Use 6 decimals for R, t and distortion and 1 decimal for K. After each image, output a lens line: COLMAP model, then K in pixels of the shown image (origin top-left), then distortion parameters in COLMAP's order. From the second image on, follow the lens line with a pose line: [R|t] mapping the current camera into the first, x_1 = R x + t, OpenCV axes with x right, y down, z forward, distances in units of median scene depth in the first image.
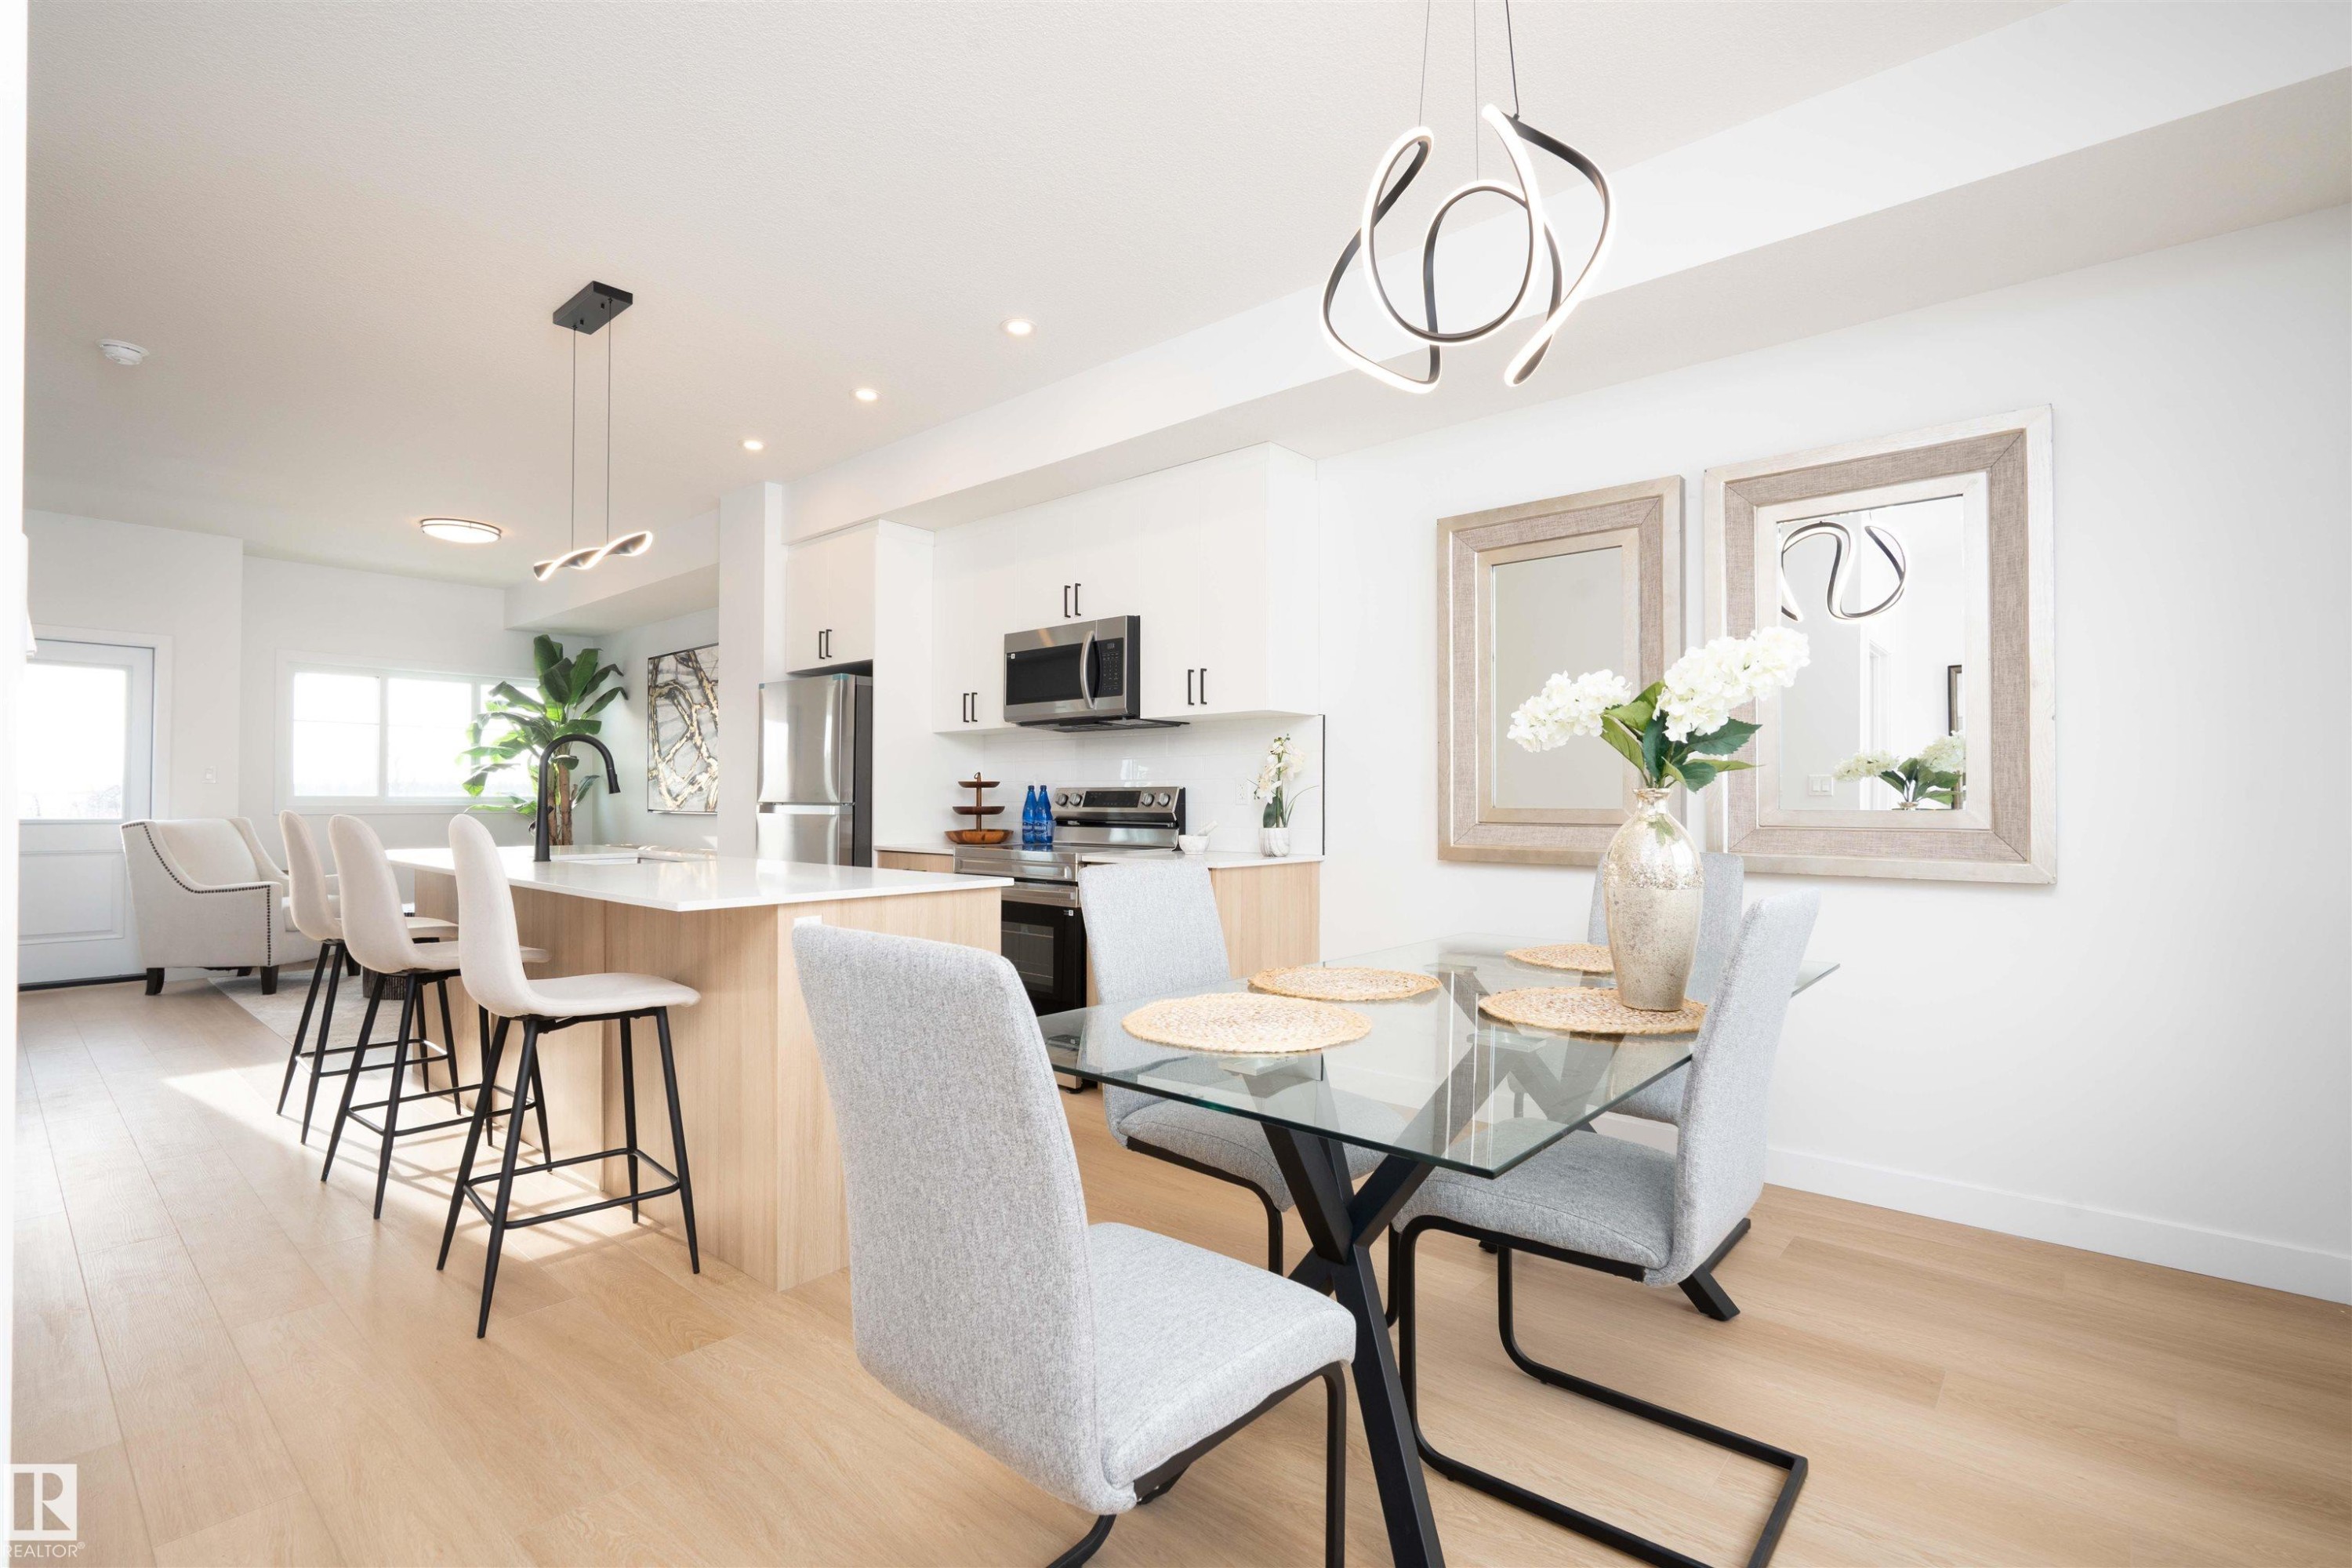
lens RADIAL K [[1079.1, 0, 1183.6], [0, 1079.1, 792.6], [0, 0, 1]] dist [-0.009707, 0.002832]
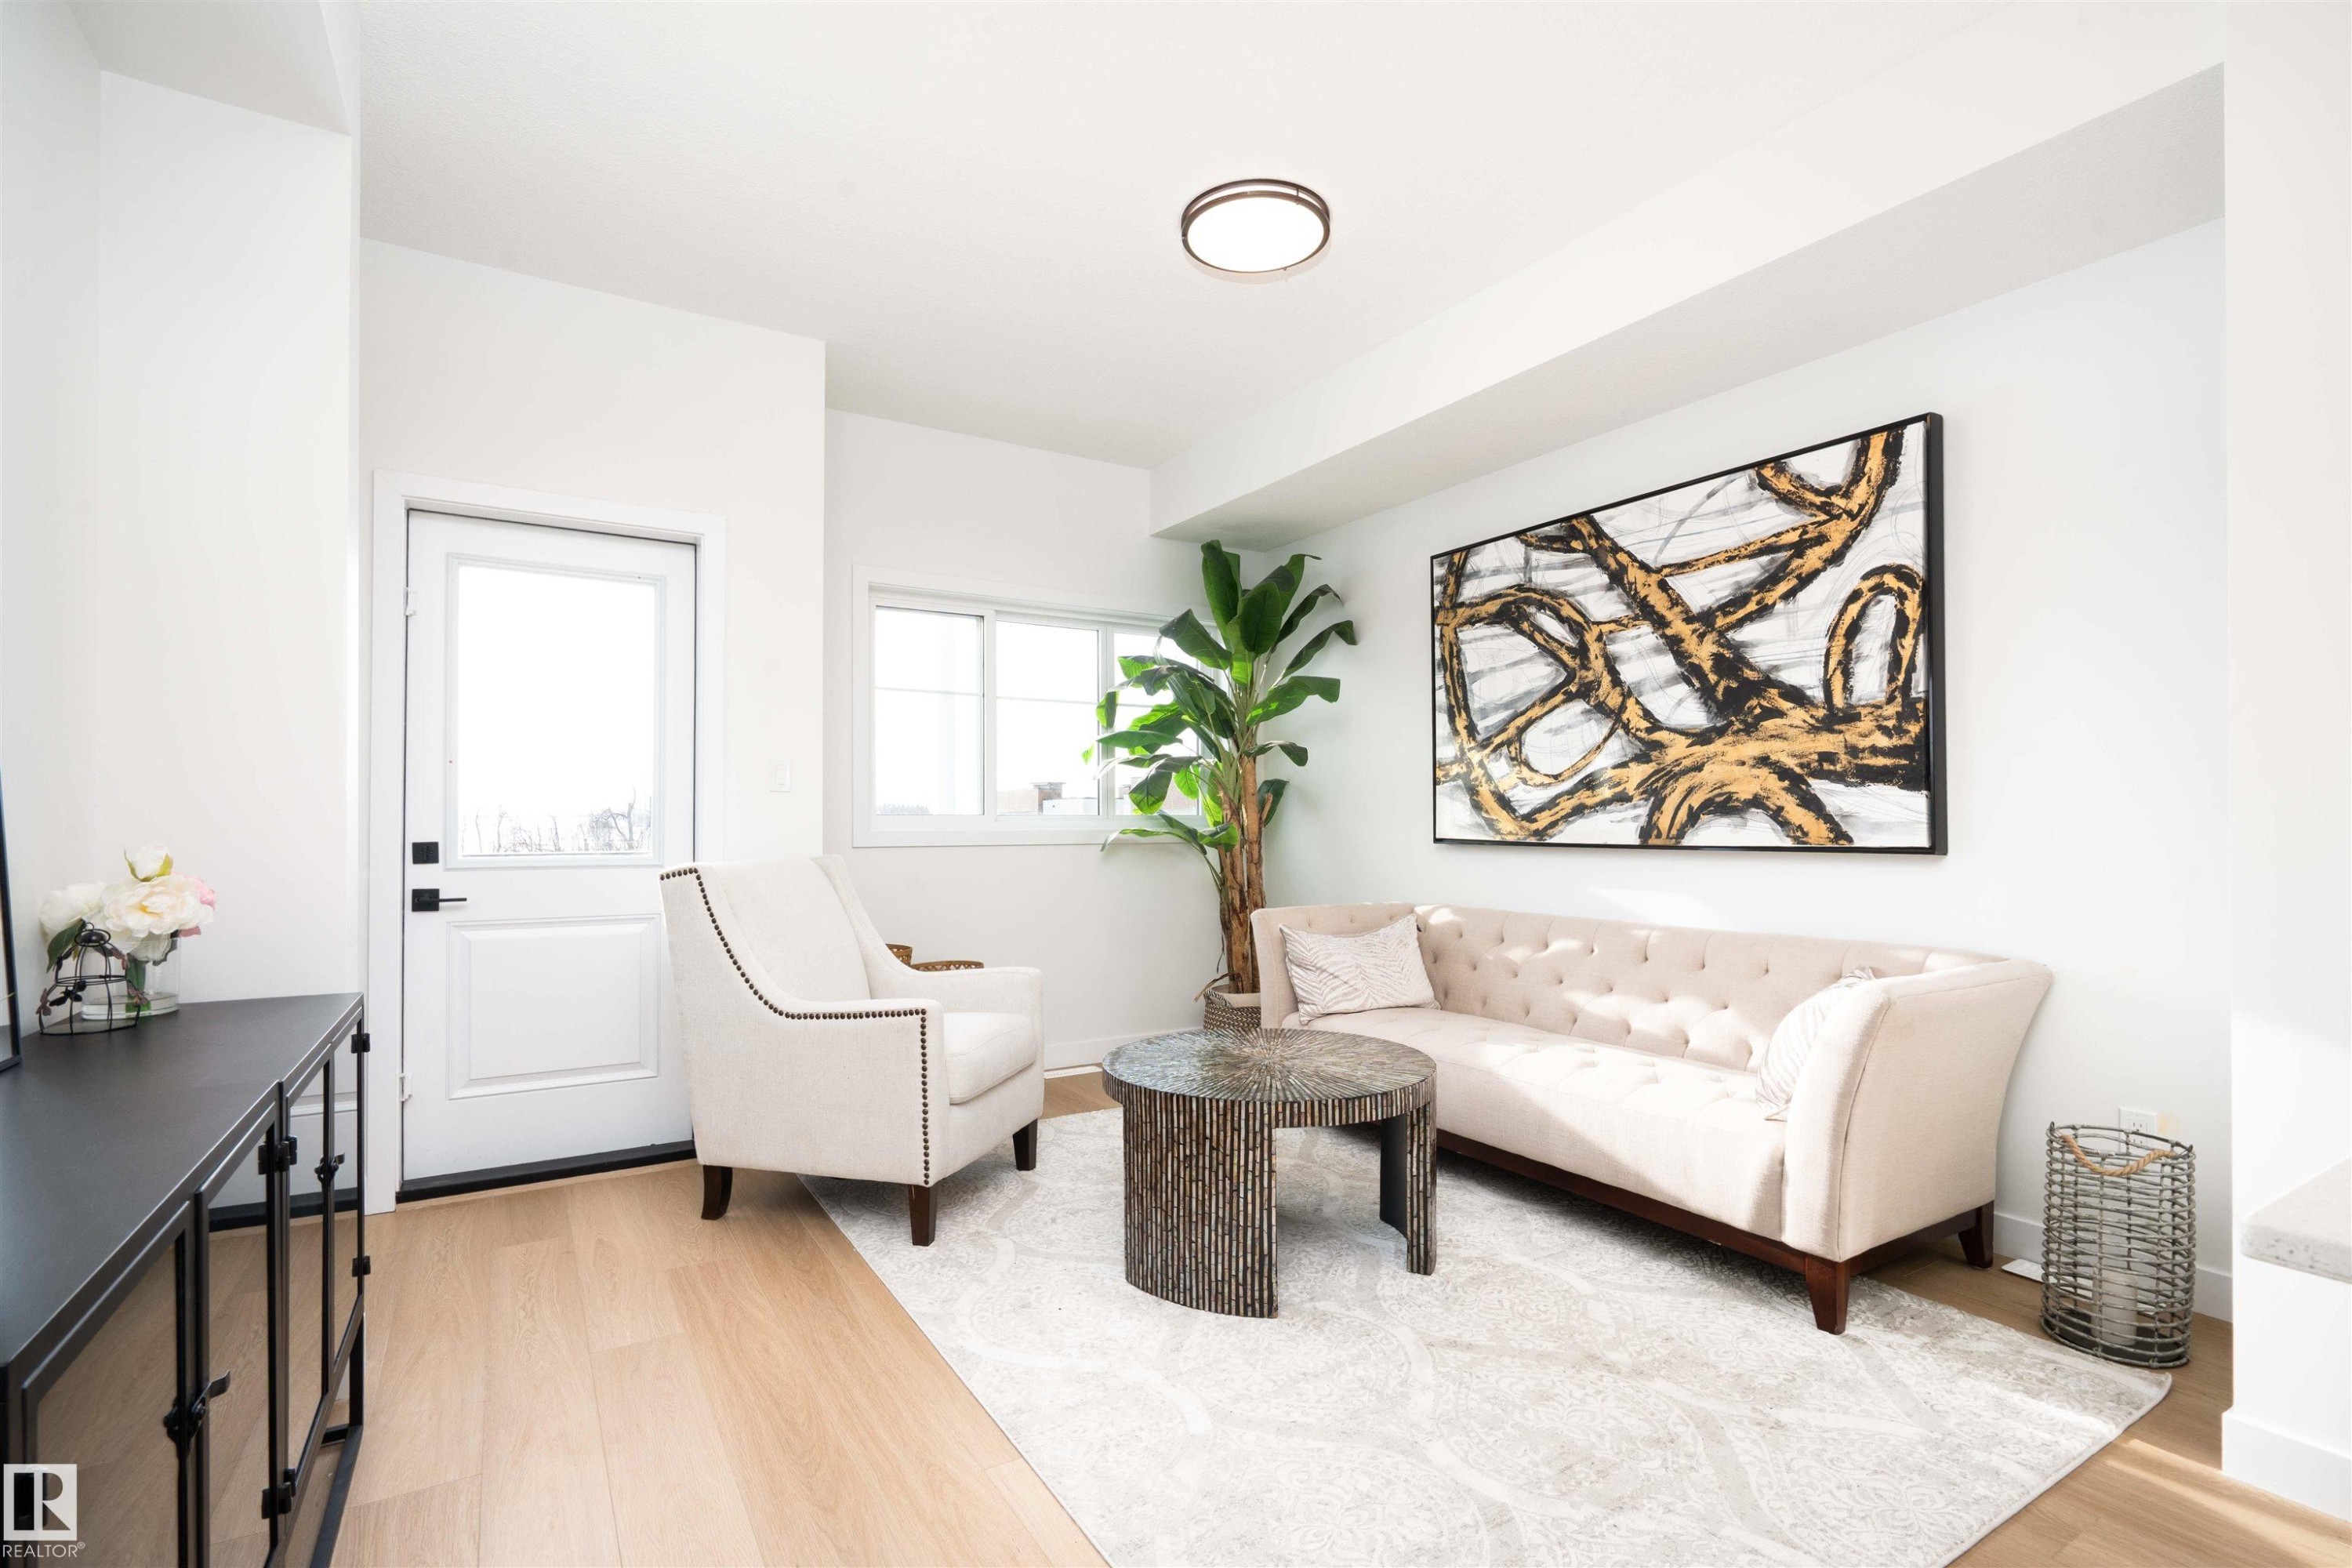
lens RADIAL K [[1079.1, 0, 1175.5], [0, 1079.1, 807.0], [0, 0, 1]] dist [-0.009707, 0.002832]
pose [[0.954442, -0.004378, -0.298366, -0.467407], [0.004168, 0.999990, -0.001339, 0.000741], [0.298369, 0.000034, 0.954451, 0.454793]]
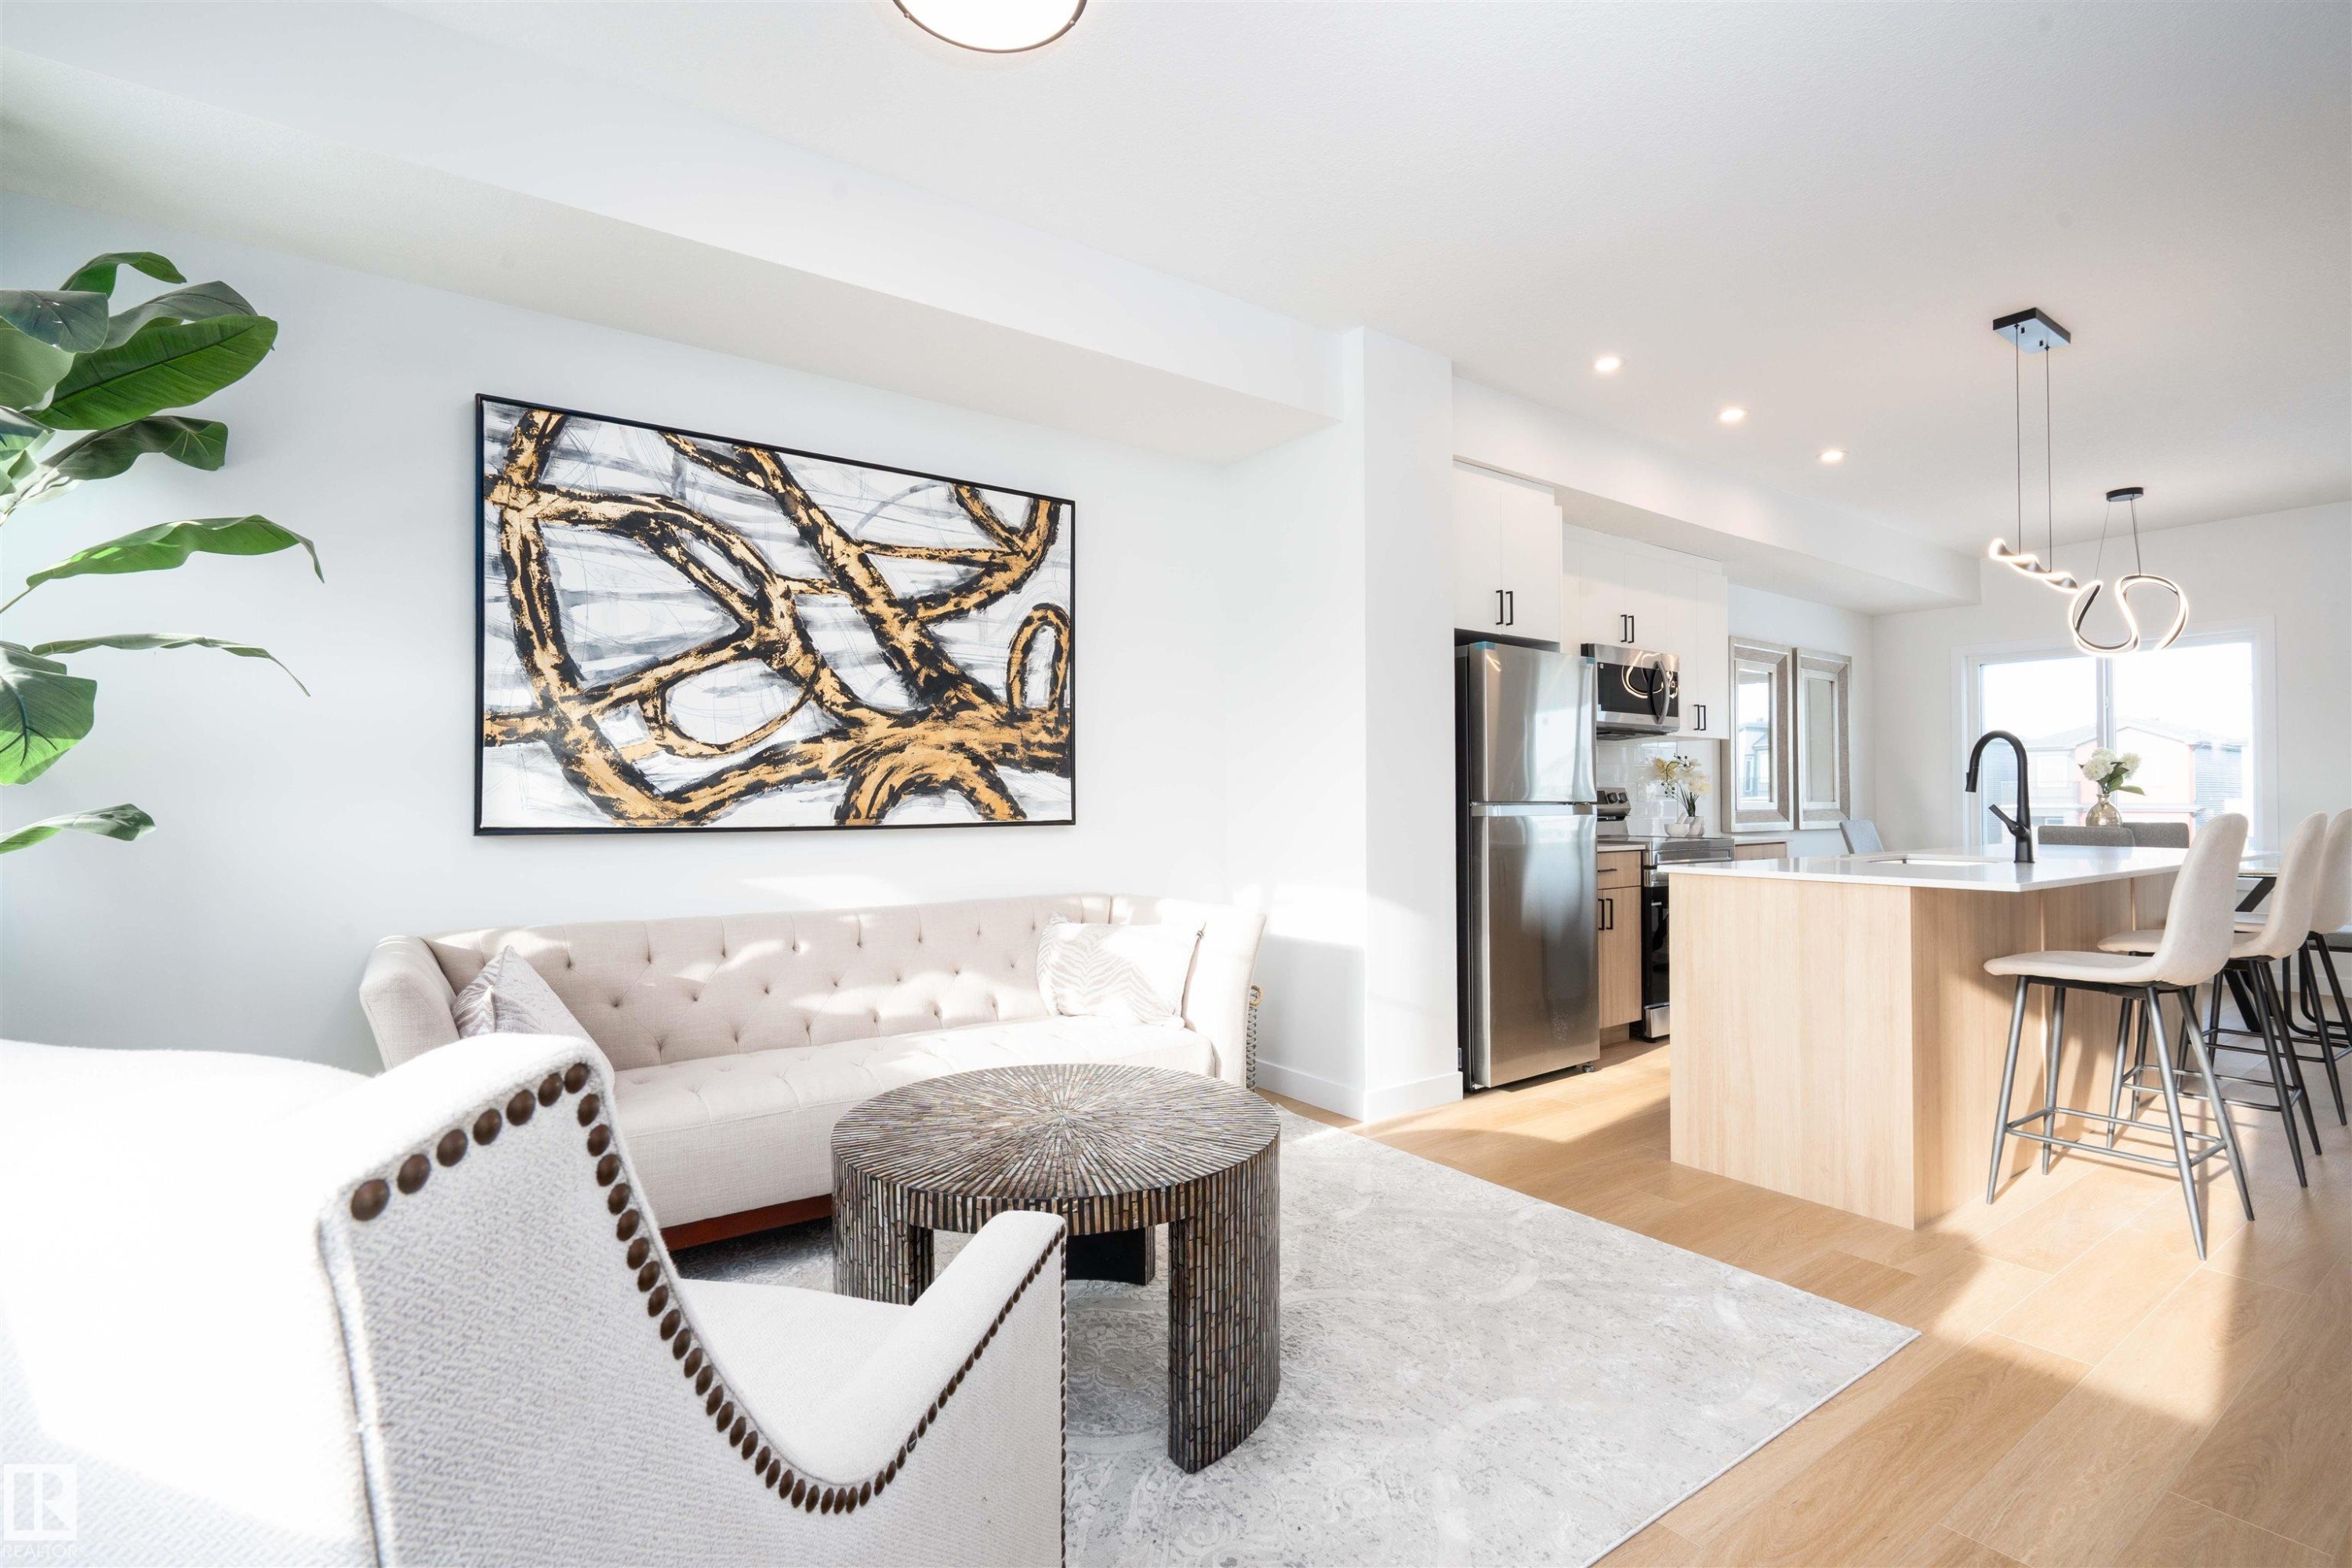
lens RADIAL K [[1079.1, 0, 1172.0], [0, 1079.1, 771.9], [0, 0, 1]] dist [-0.009707, 0.002832]
pose [[0.236326, 0.025193, 0.971347, -0.794929], [-0.009067, 0.999677, -0.023722, 0.004293], [-0.971632, -0.003201, 0.236478, 0.710522]]
